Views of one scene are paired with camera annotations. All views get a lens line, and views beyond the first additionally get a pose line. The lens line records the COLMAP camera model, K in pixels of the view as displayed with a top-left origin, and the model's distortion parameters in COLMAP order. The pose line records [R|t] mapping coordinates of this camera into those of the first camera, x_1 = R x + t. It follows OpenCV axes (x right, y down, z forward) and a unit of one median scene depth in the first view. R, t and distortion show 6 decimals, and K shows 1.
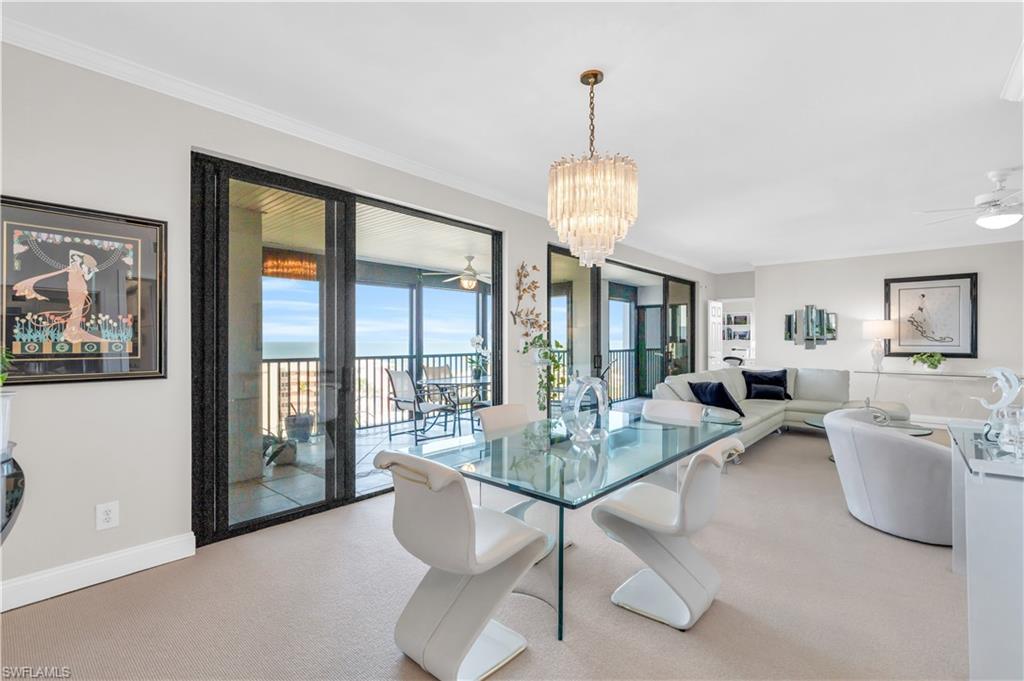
lens RADIAL K [[464.7, 0, 512.6], [0, 464.7, 341.4], [0, 0, 1]] dist [0.001996, 0.000274]
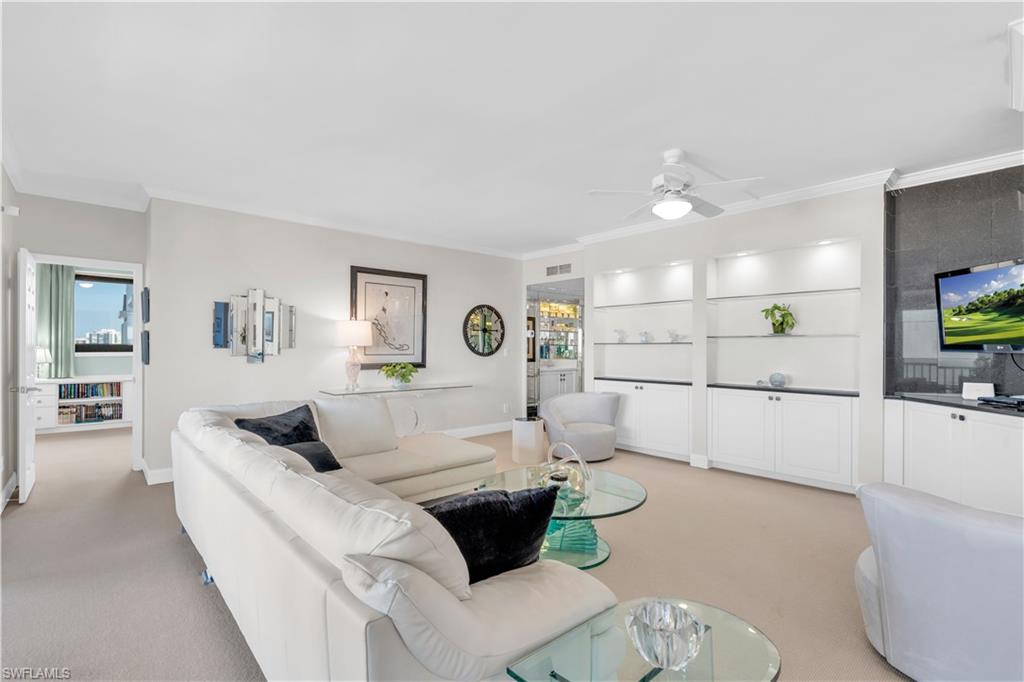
lens RADIAL K [[464.7, 0, 505.0], [0, 464.7, 347.3], [0, 0, 1]] dist [0.001996, 0.000274]
pose [[0.107606, -0.002004, 0.994192, 0.091747], [-0.004159, 0.999988, 0.002466, -0.006585], [-0.994185, -0.004400, 0.107596, 0.703103]]
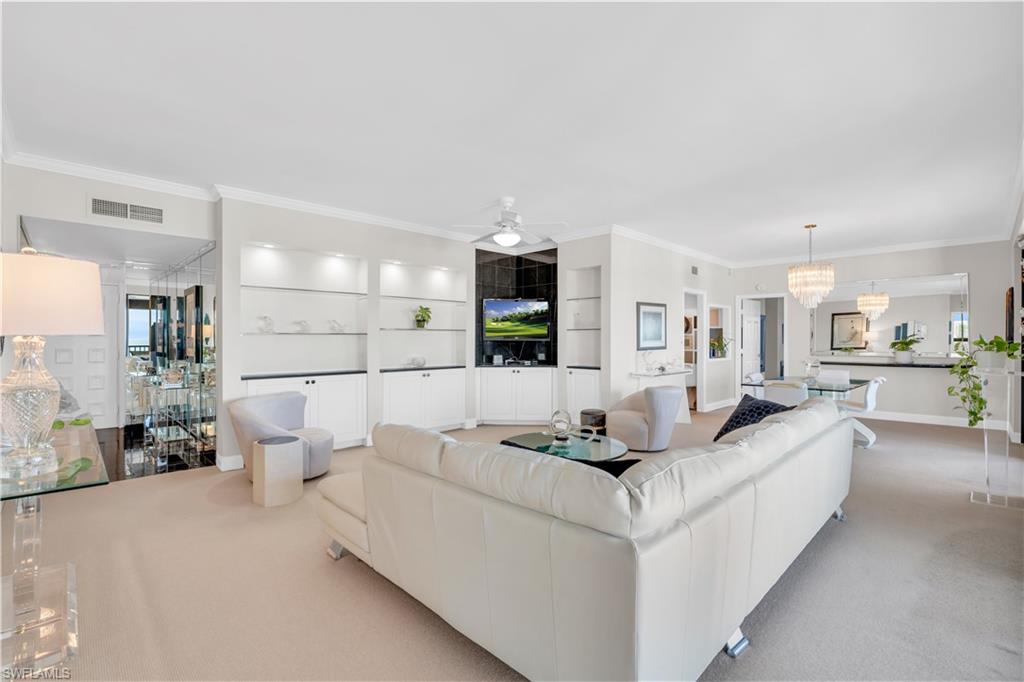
lens RADIAL K [[464.7, 0, 504.5], [0, 464.7, 336.9], [0, 0, 1]] dist [0.001996, 0.000274]
pose [[-0.996027, -0.009414, 0.088557, 0.382679], [-0.009524, 0.999954, -0.000824, -0.008394], [-0.088545, -0.001664, -0.996071, 1.062166]]
